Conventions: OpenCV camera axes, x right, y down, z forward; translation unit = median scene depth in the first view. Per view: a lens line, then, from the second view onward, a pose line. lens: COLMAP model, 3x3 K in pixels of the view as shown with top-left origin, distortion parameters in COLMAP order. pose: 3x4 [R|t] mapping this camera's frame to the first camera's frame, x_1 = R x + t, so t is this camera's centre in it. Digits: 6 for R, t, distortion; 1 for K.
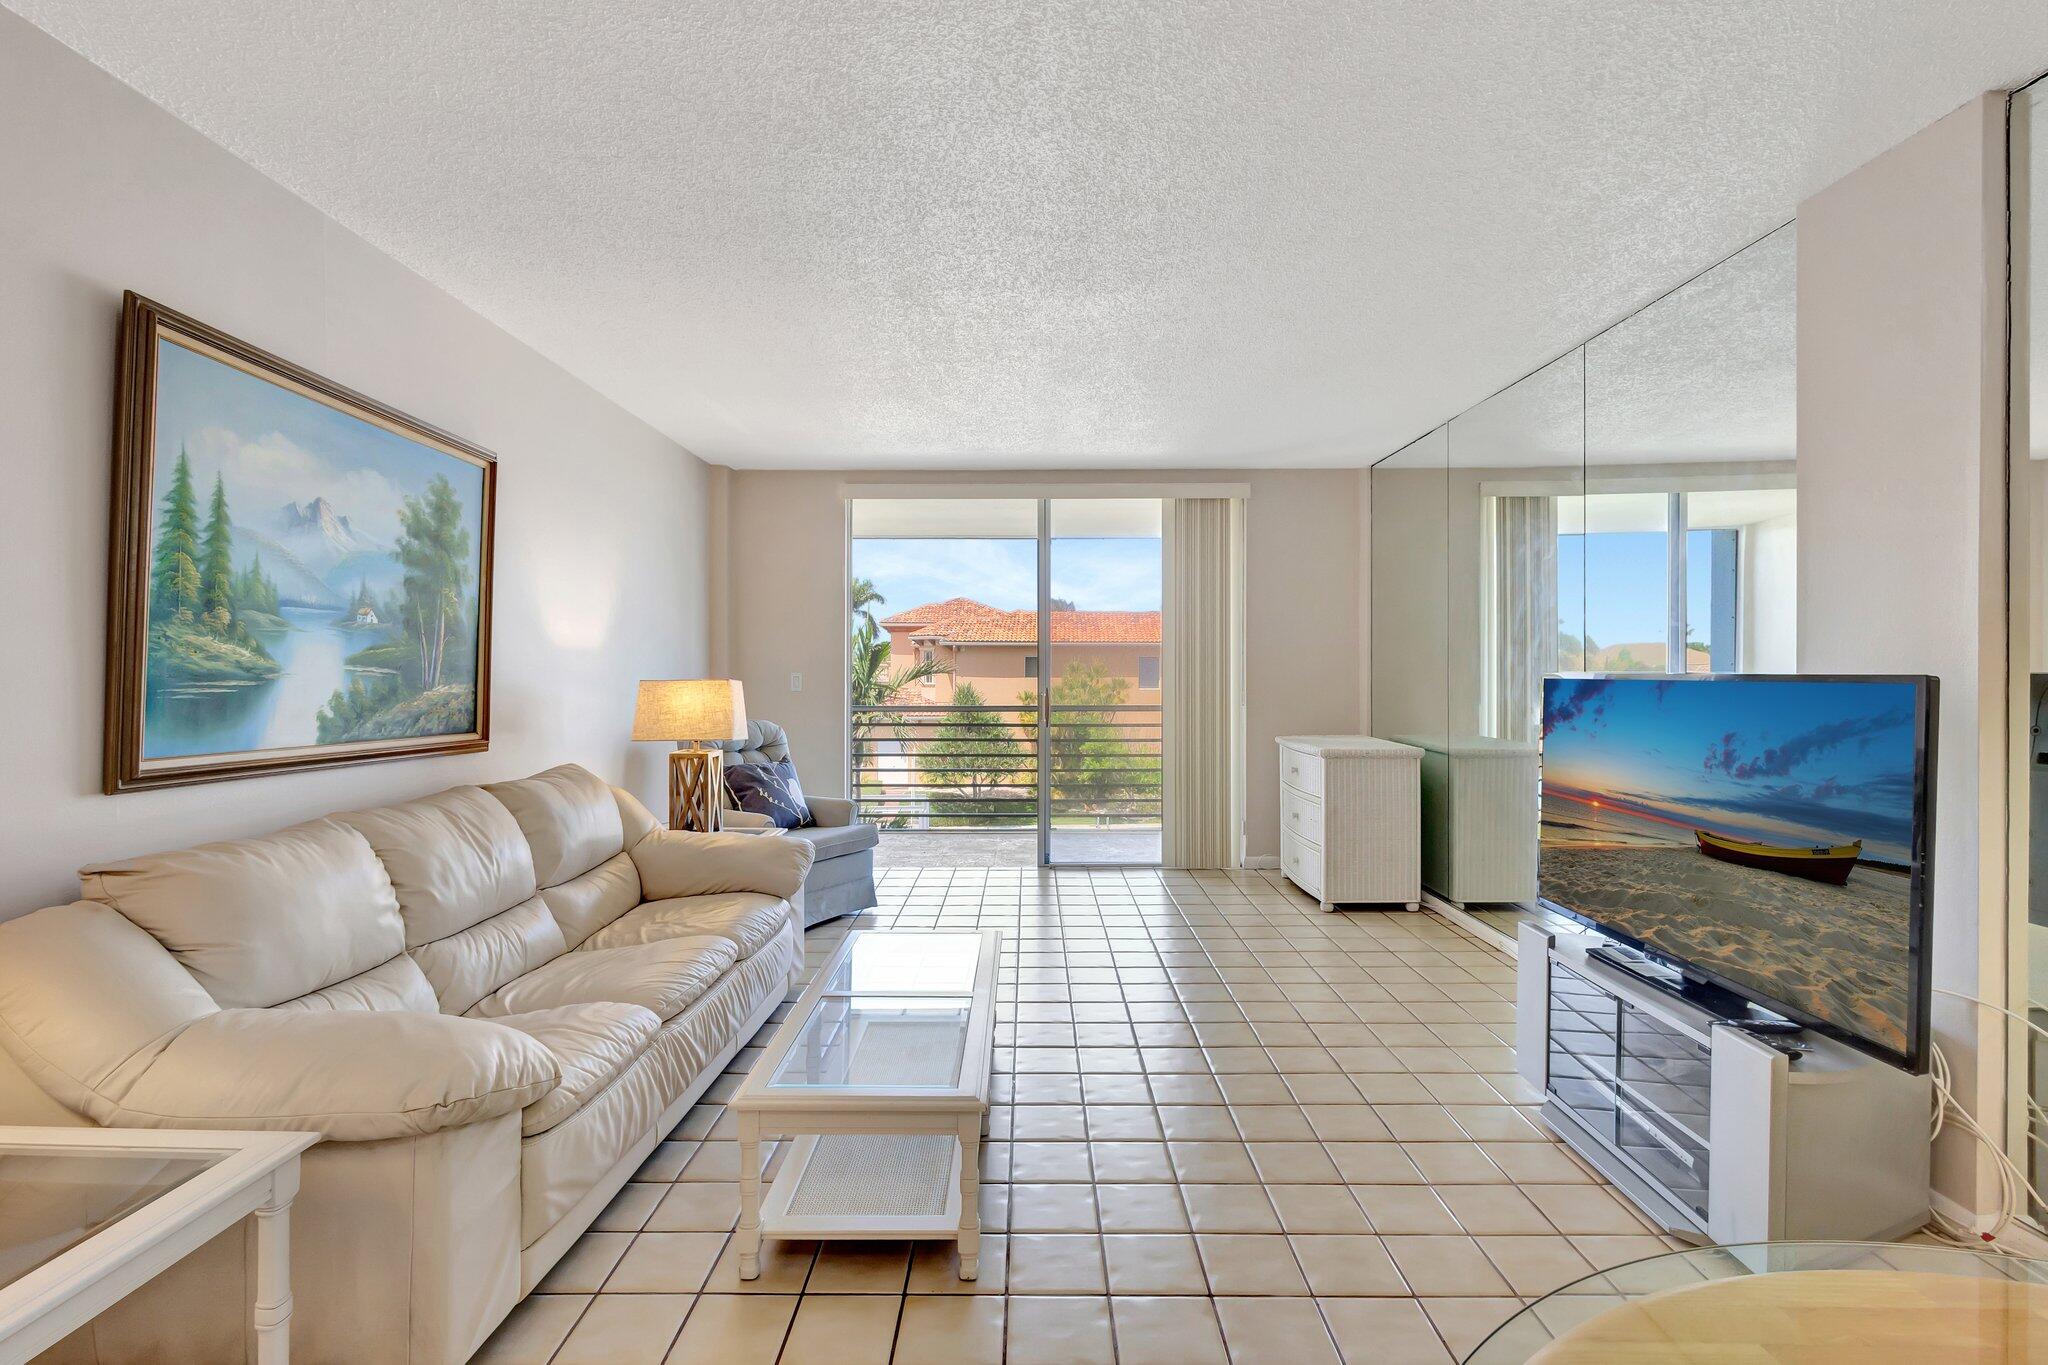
lens RADIAL K [[939.6, 0, 1031.0], [0, 939.6, 673.7], [0, 0, 1]] dist [0.005003, 0.001569]
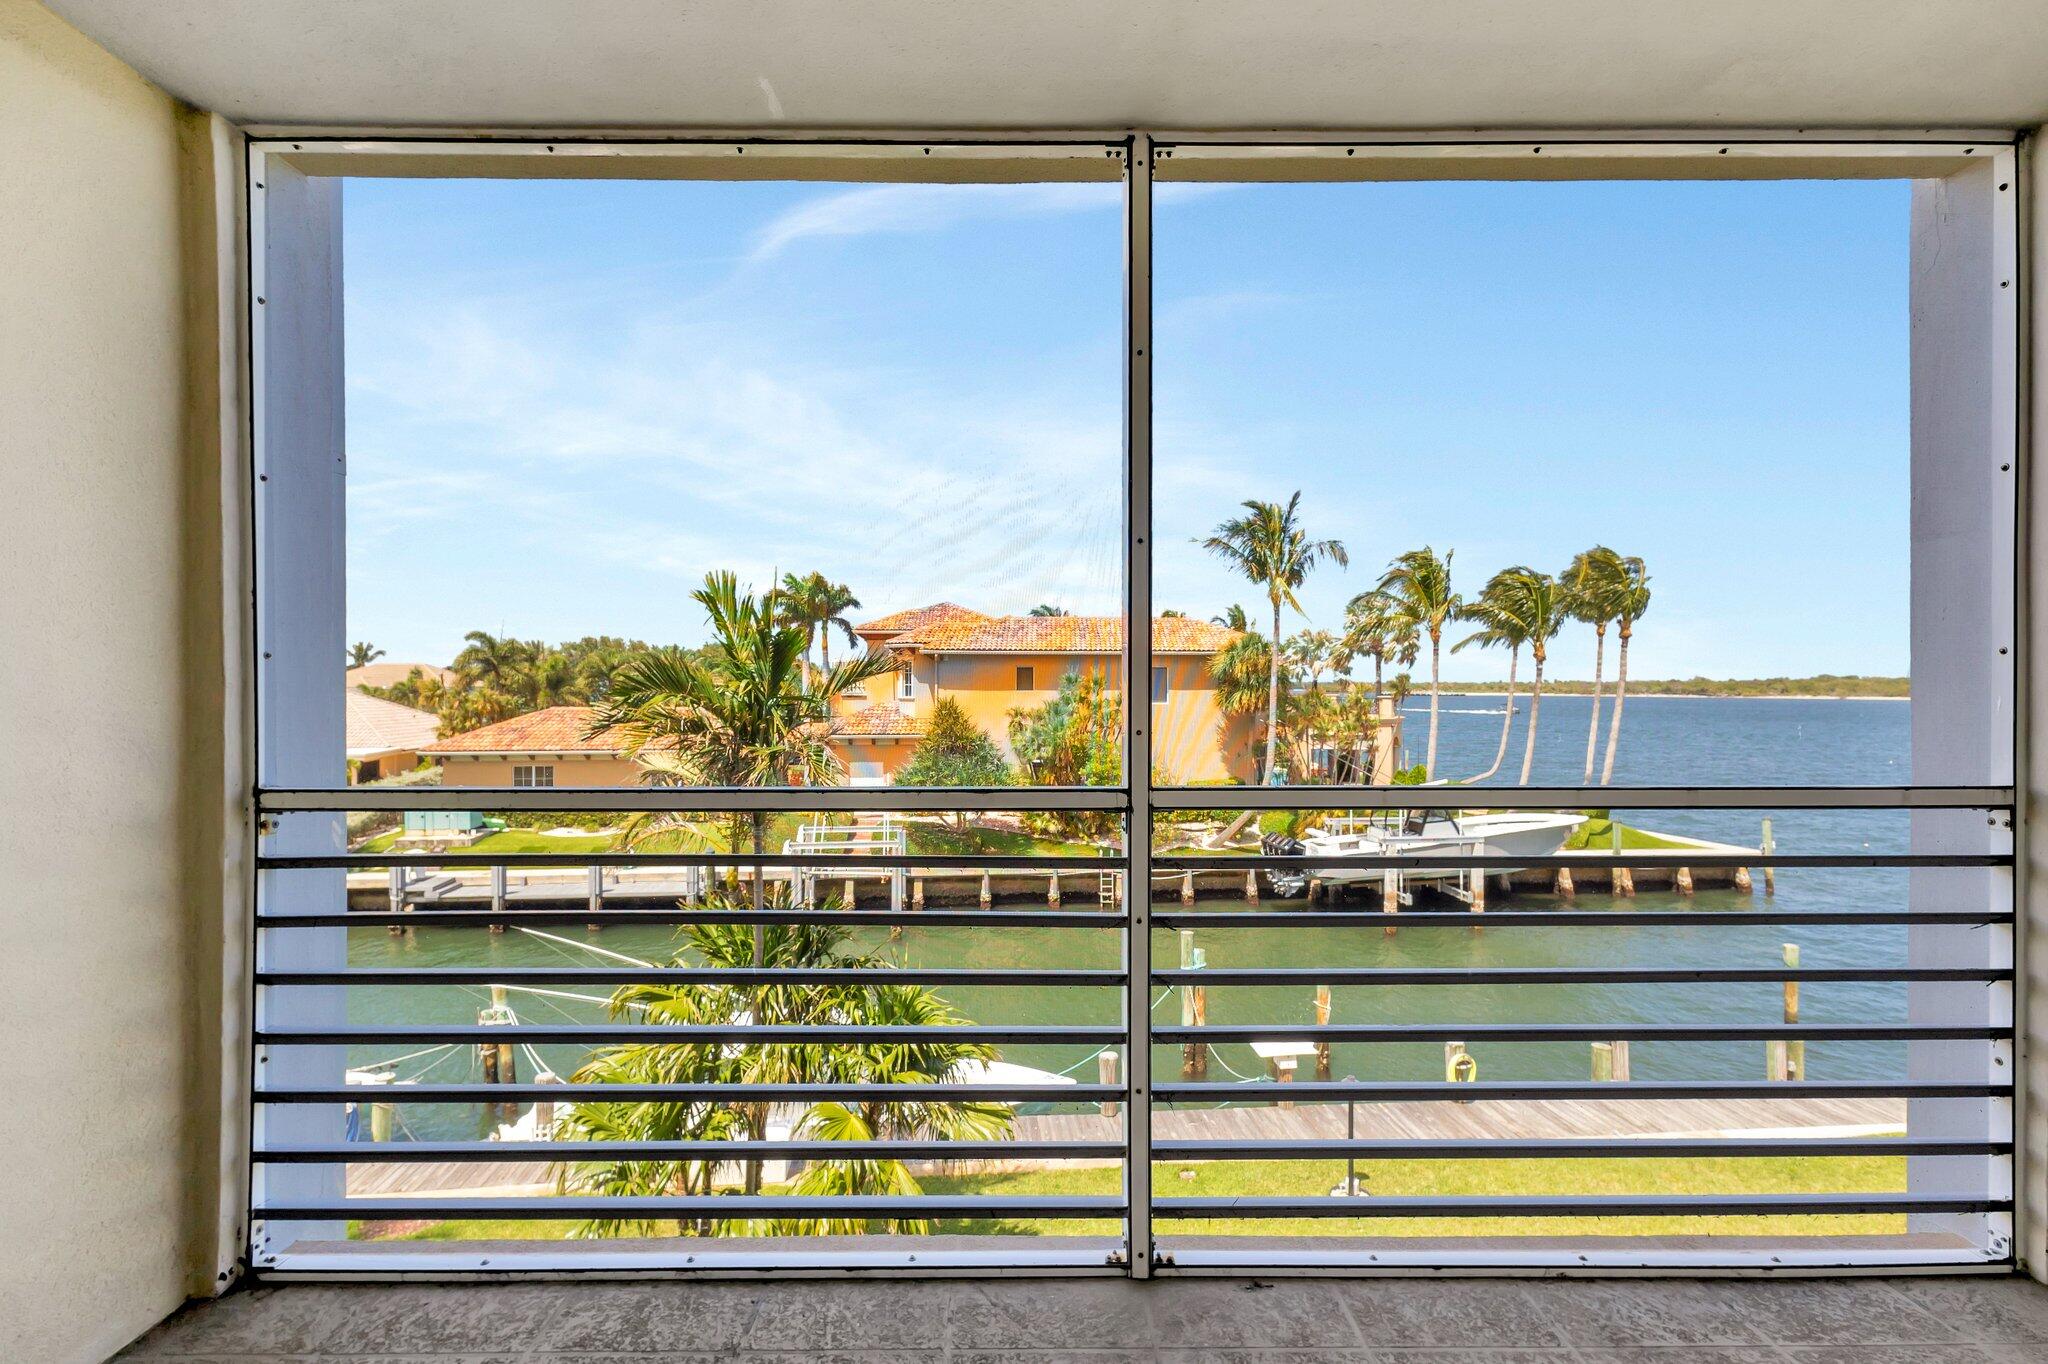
lens RADIAL K [[939.6, 0, 1025.0], [0, 939.6, 683.4], [0, 0, 1]] dist [0.005003, 0.001569]
pose [[0.999969, 0.001369, 0.007750, -0.102812], [-0.001339, 0.999991, -0.003912, 0.016691], [-0.007756, 0.003901, 0.999962, 2.248202]]
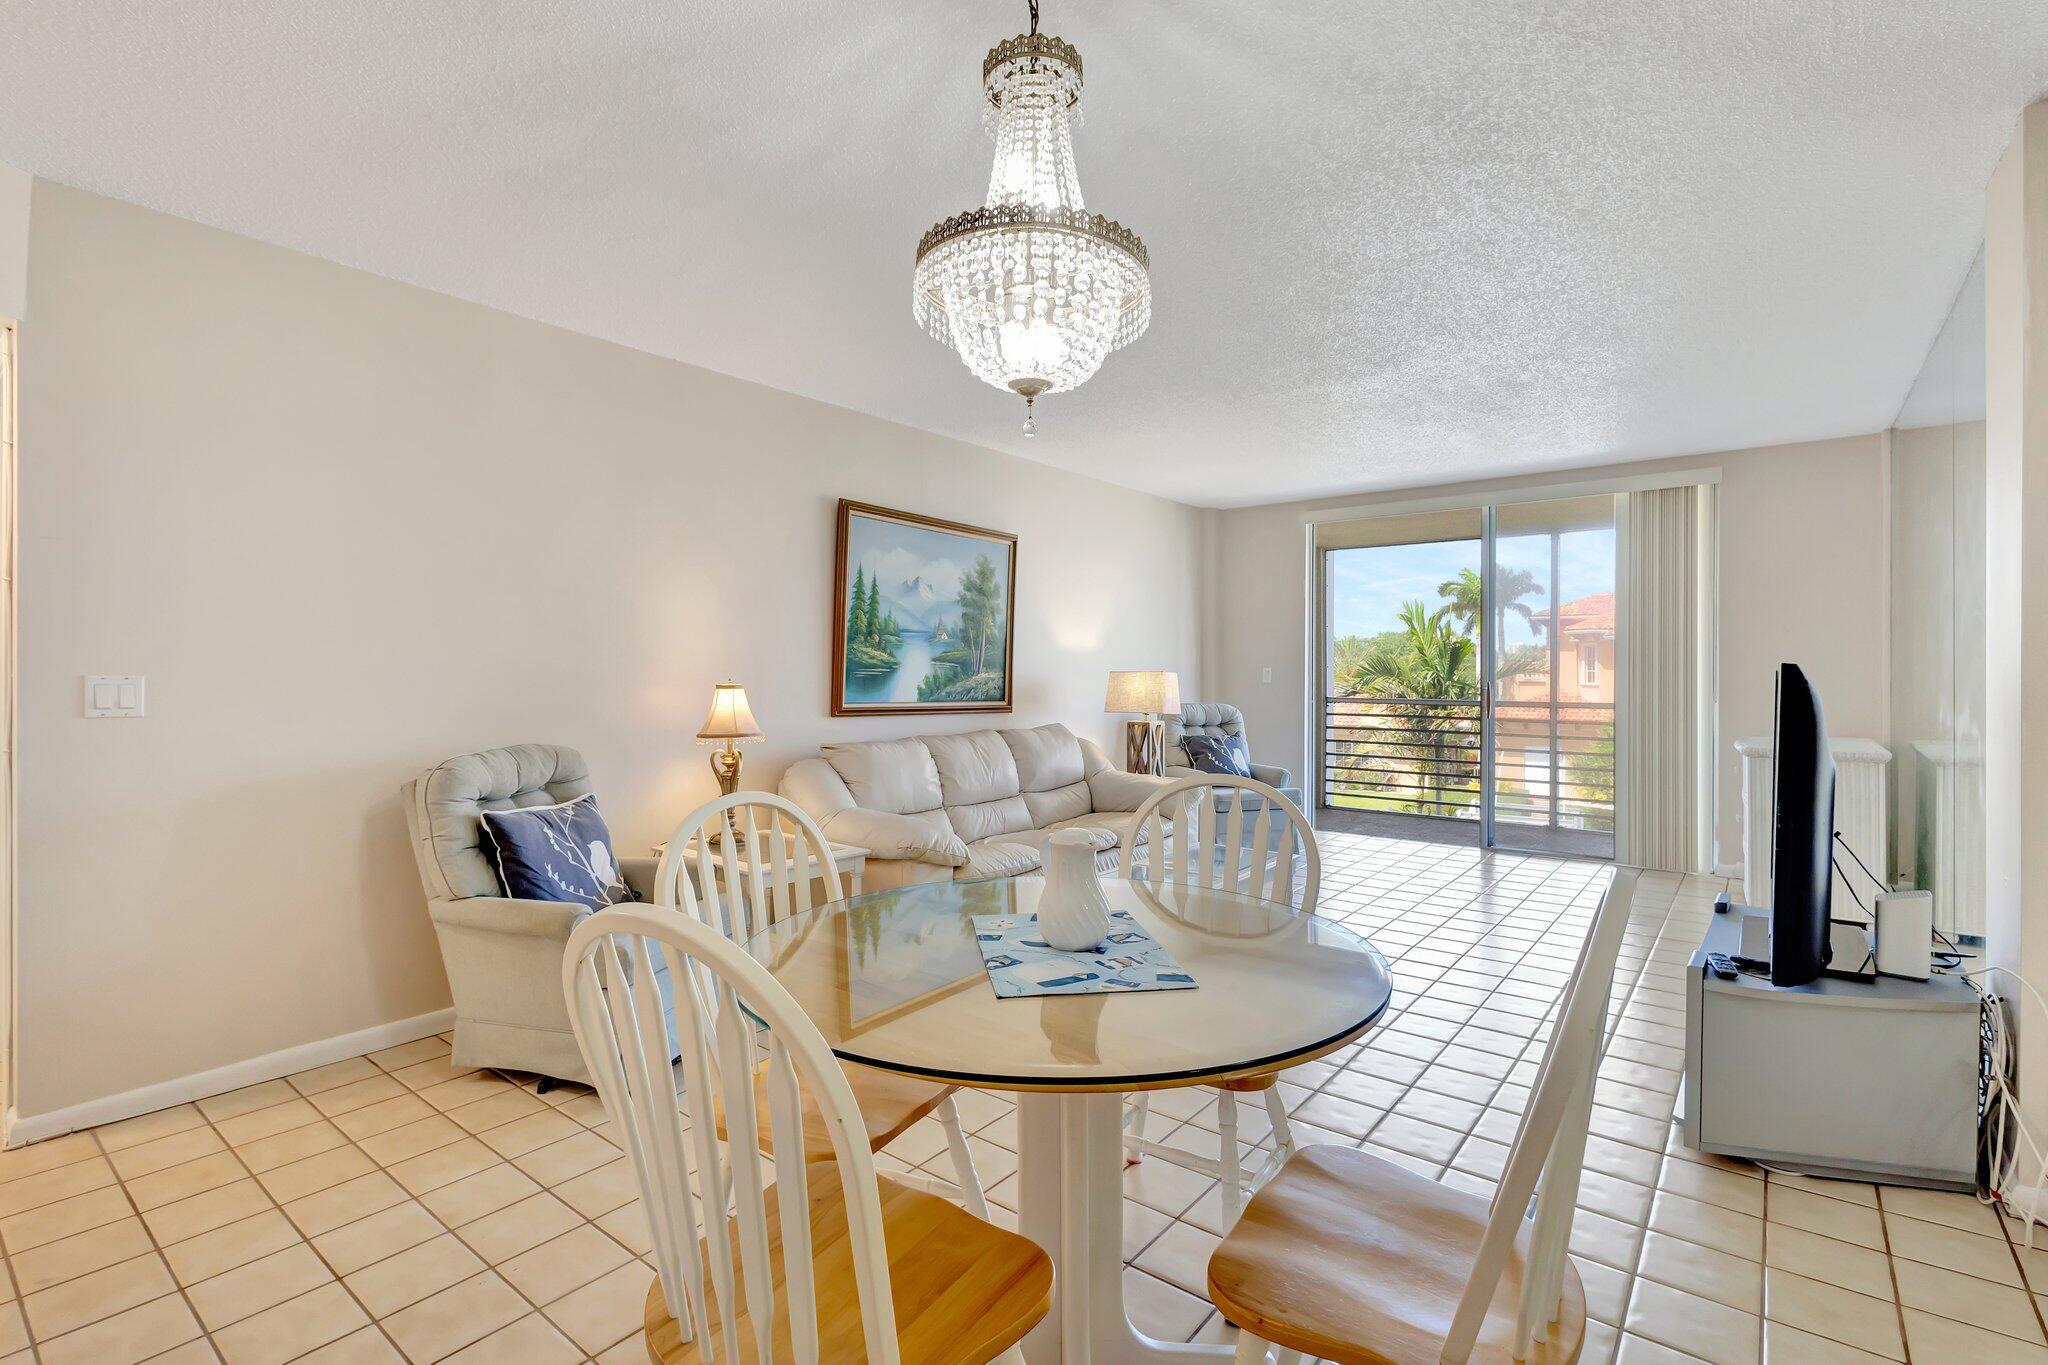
lens RADIAL K [[939.6, 0, 1019.5], [0, 939.6, 672.2], [0, 0, 1]] dist [0.005003, 0.001569]
pose [[0.777480, 0.004829, -0.628889, 0.548534], [-0.004601, 0.999987, 0.001991, 0.007226], [0.628890, 0.001346, 0.777493, -0.333481]]
